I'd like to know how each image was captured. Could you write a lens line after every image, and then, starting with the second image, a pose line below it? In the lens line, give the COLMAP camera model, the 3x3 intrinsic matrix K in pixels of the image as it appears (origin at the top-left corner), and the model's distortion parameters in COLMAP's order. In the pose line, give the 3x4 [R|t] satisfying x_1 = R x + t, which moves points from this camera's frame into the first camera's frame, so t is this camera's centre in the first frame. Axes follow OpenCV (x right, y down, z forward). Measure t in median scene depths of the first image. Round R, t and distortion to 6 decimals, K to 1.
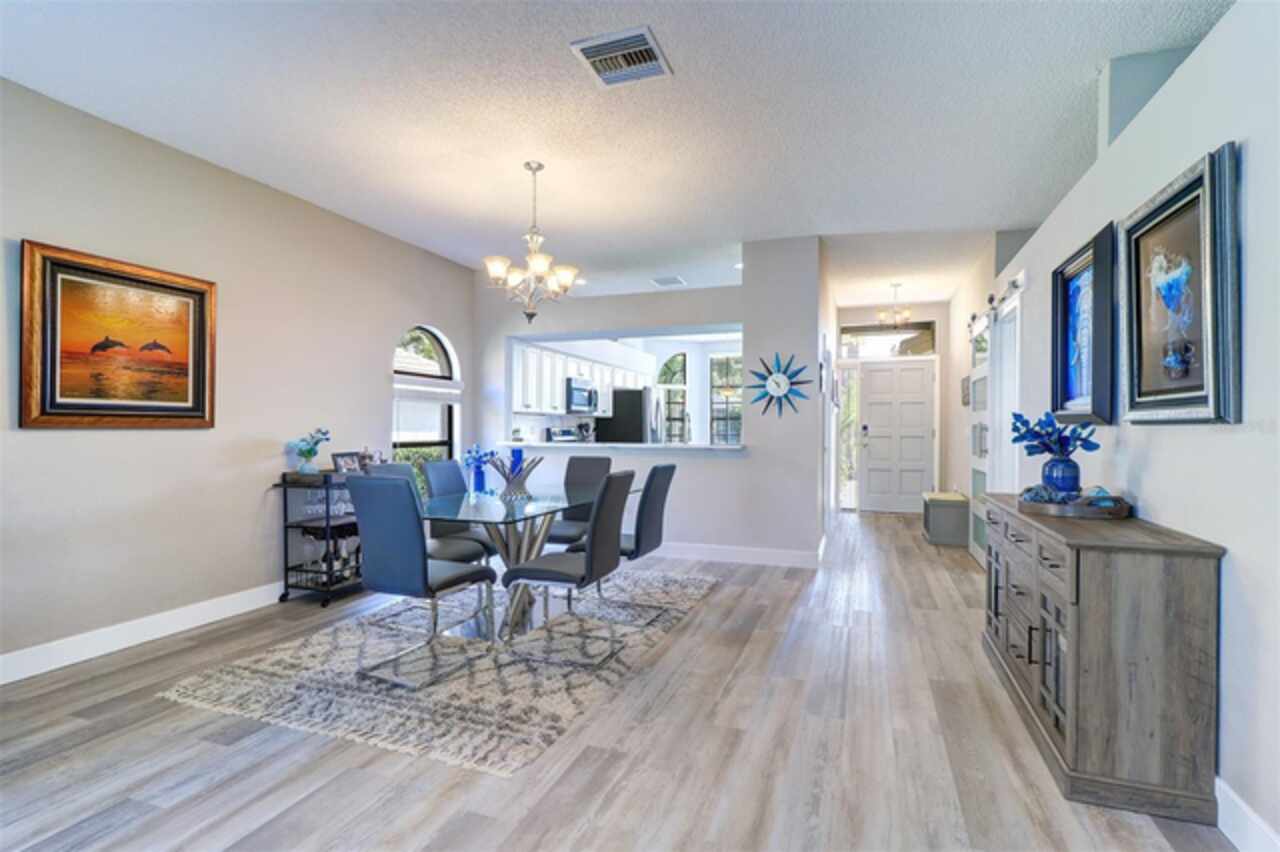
lens RADIAL K [[606.0, 0, 655.3], [0, 606.0, 433.7], [0, 0, 1]] dist [0.004433, 0.000308]
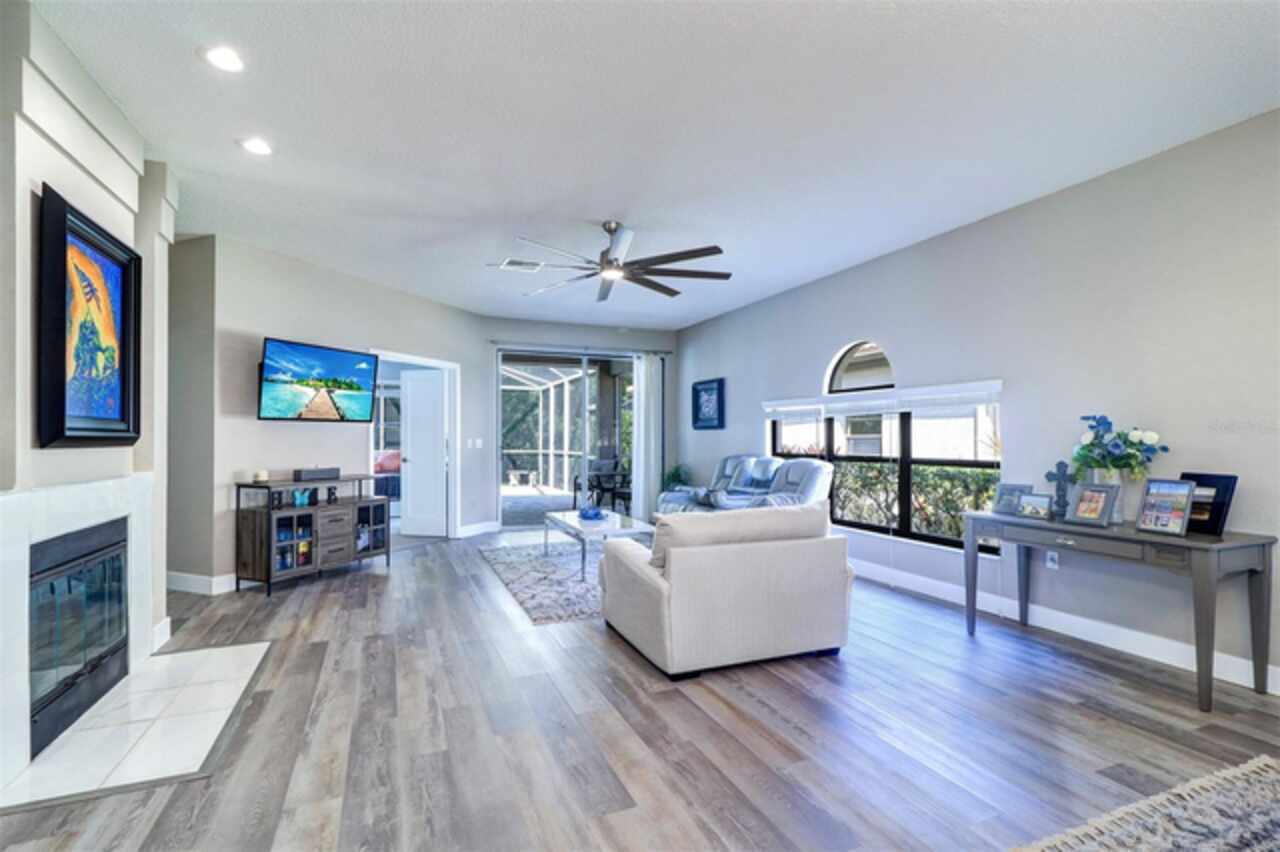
lens RADIAL K [[596.6, 0, 636.3], [0, 596.6, 436.9], [0, 0, 1]] dist [-0.000619, -0.000031]
pose [[-0.745963, -0.005851, -0.665962, 0.266340], [-0.009743, 0.999950, 0.002128, -0.011756], [0.665916, 0.008076, -0.745983, 0.656854]]
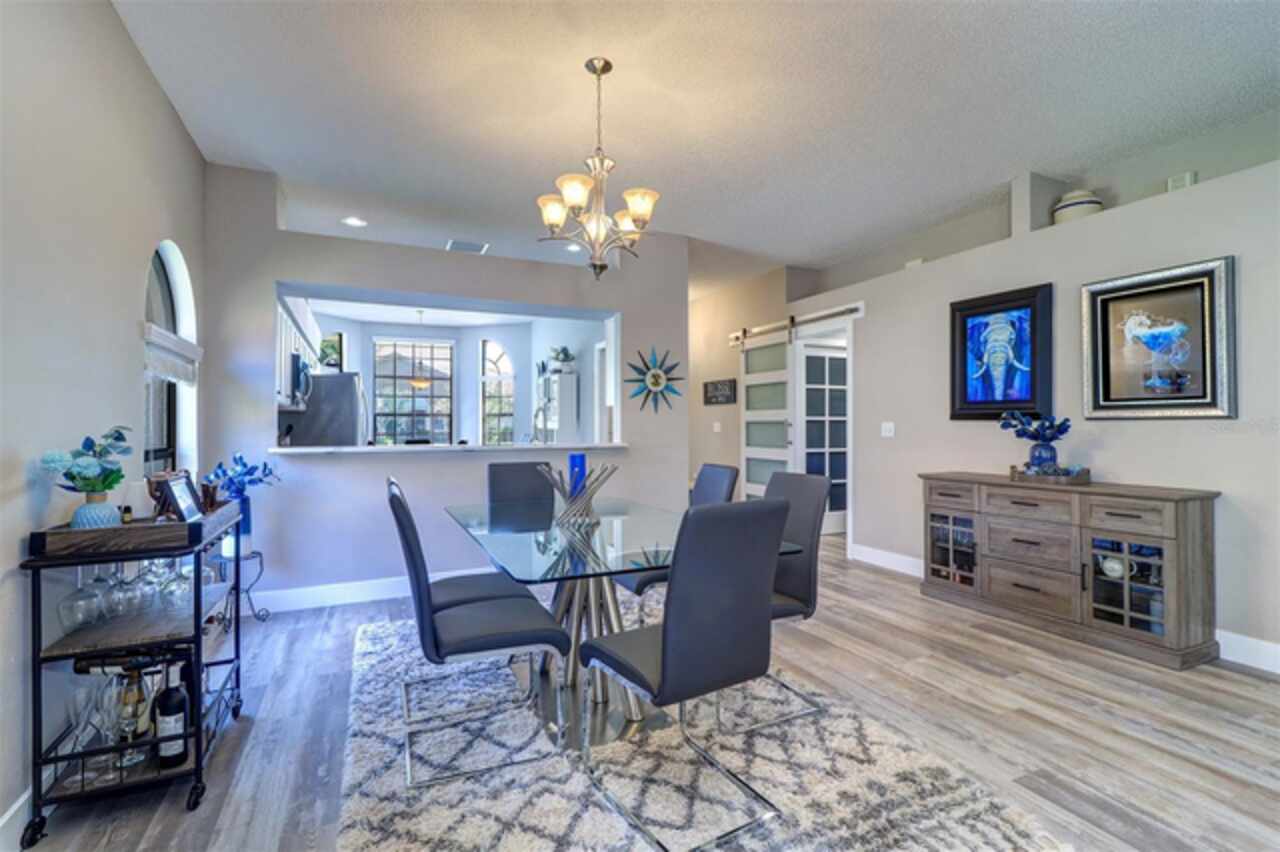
lens RADIAL K [[598.0, 0, 648.0], [0, 598.0, 426.6], [0, 0, 1]] dist [0.000354, -0.000165]
pose [[0.710753, -0.004571, 0.703426, -0.596056], [0.011033, 0.999928, -0.004650, -0.002160], [-0.703355, 0.011066, 0.710753, 0.405380]]
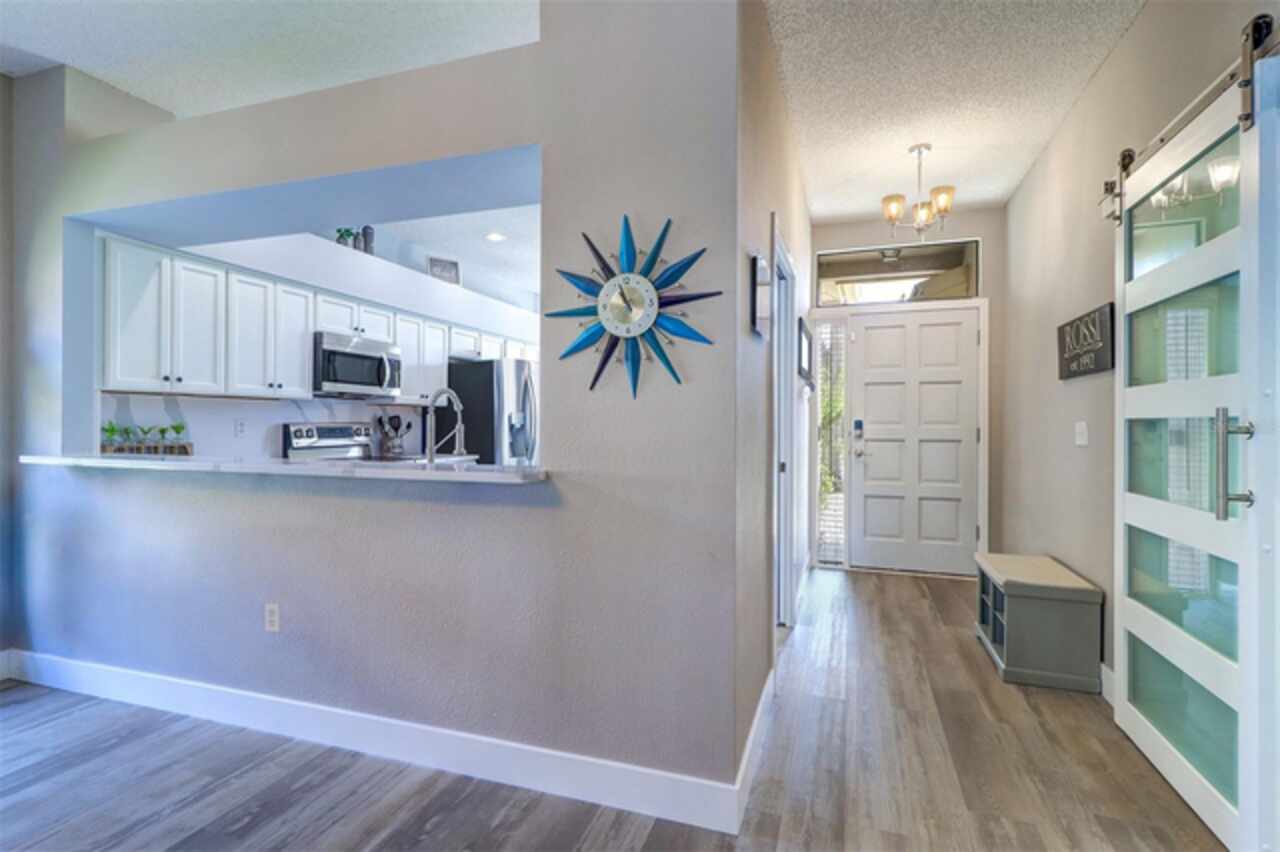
lens RADIAL K [[623.3, 0, 640.0], [0, 623.3, 426.0], [0, 0, 1]] dist [0.008887, -0.000151]
pose [[0.999992, 0.002624, 0.003160, 0.258085], [-0.002601, 0.999970, -0.007340, -0.007403], [-0.003179, 0.007332, 0.999968, 0.776996]]
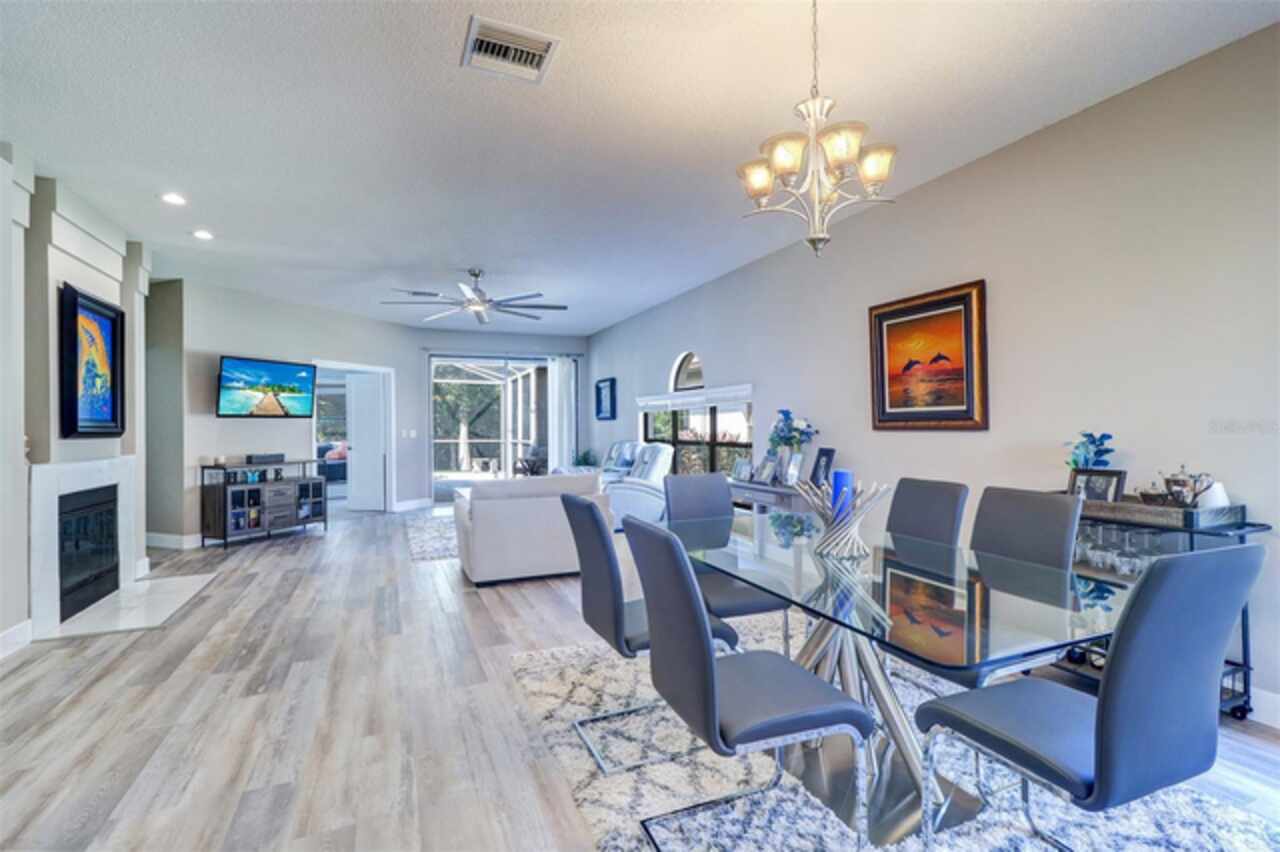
lens RADIAL K [[596.0, 0, 640.0], [0, 596.0, 426.0], [0, 0, 1]] dist [-0.002625, -0.000487]
pose [[-0.739108, 0.001975, -0.673584, 0.270151], [0.000472, 0.999997, 0.002414, -0.016359], [0.673587, 0.001466, -0.739106, 1.160690]]
